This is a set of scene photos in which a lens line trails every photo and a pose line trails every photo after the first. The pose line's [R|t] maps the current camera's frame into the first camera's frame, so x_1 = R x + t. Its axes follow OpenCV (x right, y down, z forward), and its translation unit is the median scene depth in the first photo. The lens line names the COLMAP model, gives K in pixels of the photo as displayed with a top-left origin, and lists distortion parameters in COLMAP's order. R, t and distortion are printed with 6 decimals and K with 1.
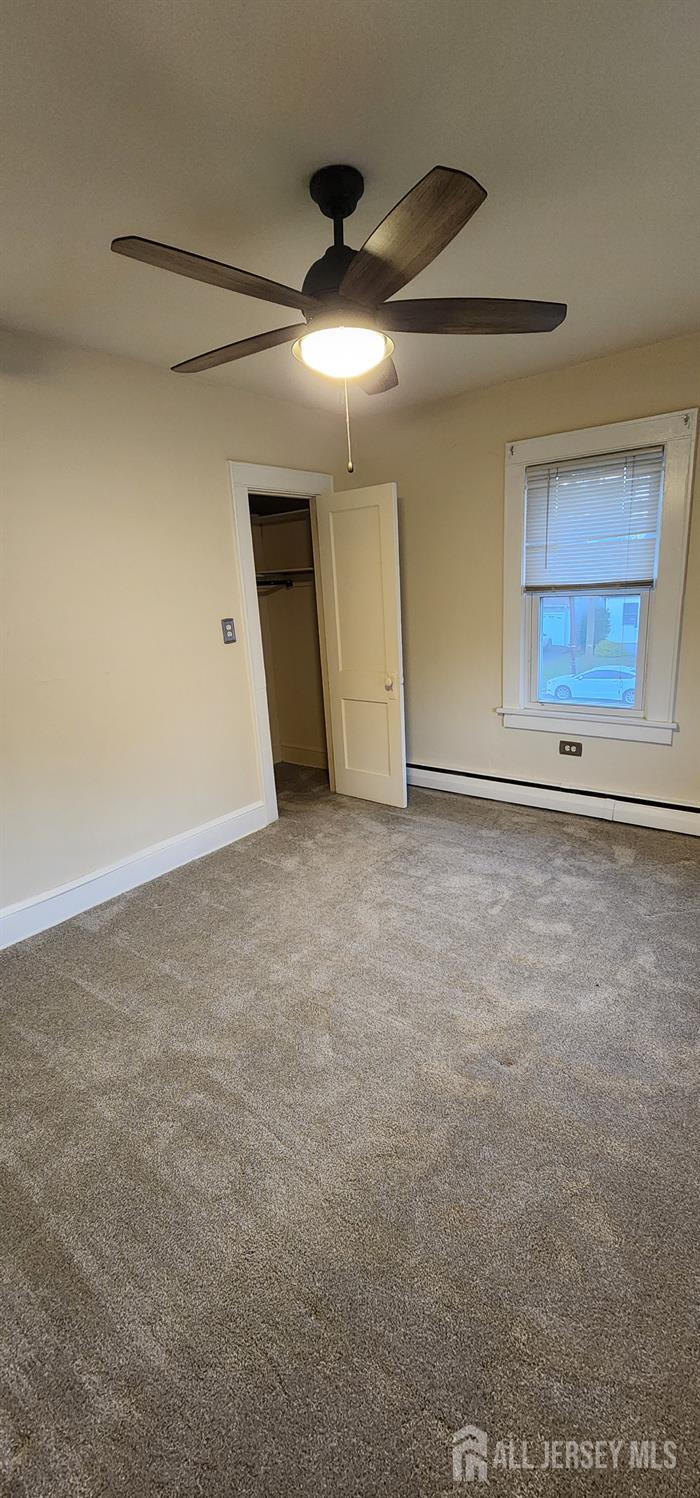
lens RADIAL K [[607.1, 0, 350.0], [0, 607.1, 749.0], [0, 0, 1]] dist [0.022364, 0.000052]
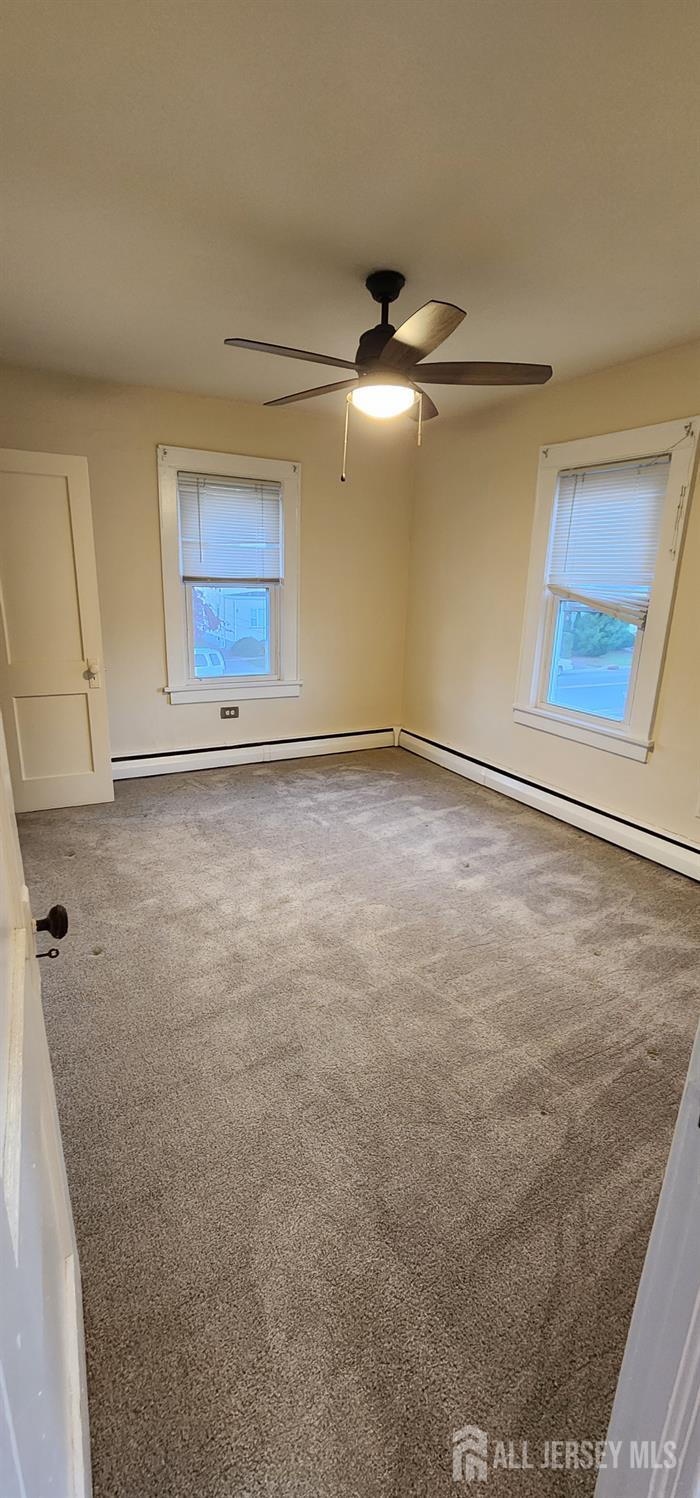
lens RADIAL K [[617.0, 0, 350.0], [0, 617.0, 749.0], [0, 0, 1]] dist [0.000287, -0.000050]
pose [[0.421246, -0.186117, 0.887644, -0.677995], [0.188712, 0.975283, 0.114936, -0.027682], [-0.887096, 0.119093, 0.445957, 0.257118]]
